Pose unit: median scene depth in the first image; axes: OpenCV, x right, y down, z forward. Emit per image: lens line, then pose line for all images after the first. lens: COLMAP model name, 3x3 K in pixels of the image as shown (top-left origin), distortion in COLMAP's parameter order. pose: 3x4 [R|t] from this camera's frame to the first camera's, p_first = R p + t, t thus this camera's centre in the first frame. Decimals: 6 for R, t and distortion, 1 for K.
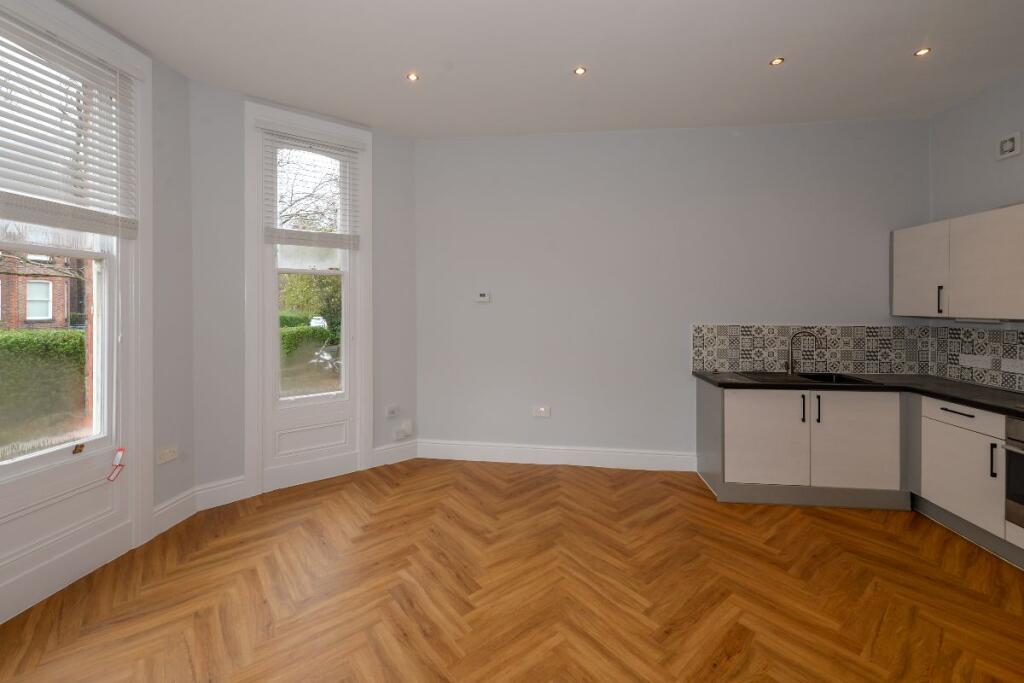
lens RADIAL K [[396.8, 0, 510.5], [0, 396.8, 304.4], [0, 0, 1]] dist [-0.001612, -0.000238]
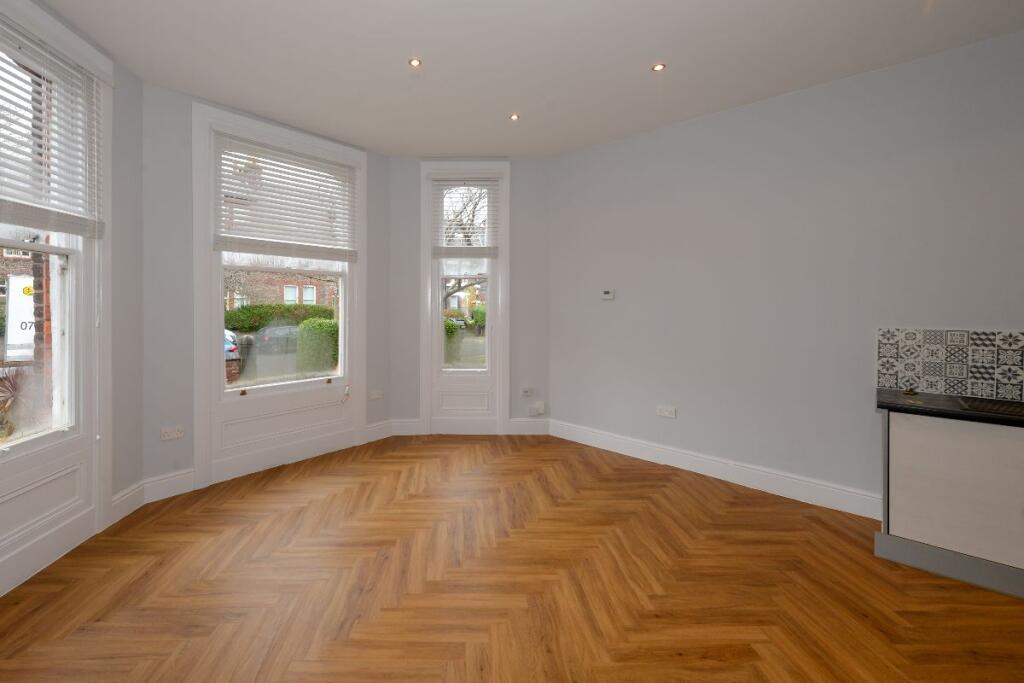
lens RADIAL K [[414.7, 0, 511.7], [0, 414.7, 303.2], [0, 0, 1]] dist [-0.007169, 0.000259]
pose [[0.830041, 0.001994, -0.557698, 0.463316], [0.000761, 0.999989, 0.004709, -0.000741], [0.557701, -0.004333, 0.830030, -0.075990]]
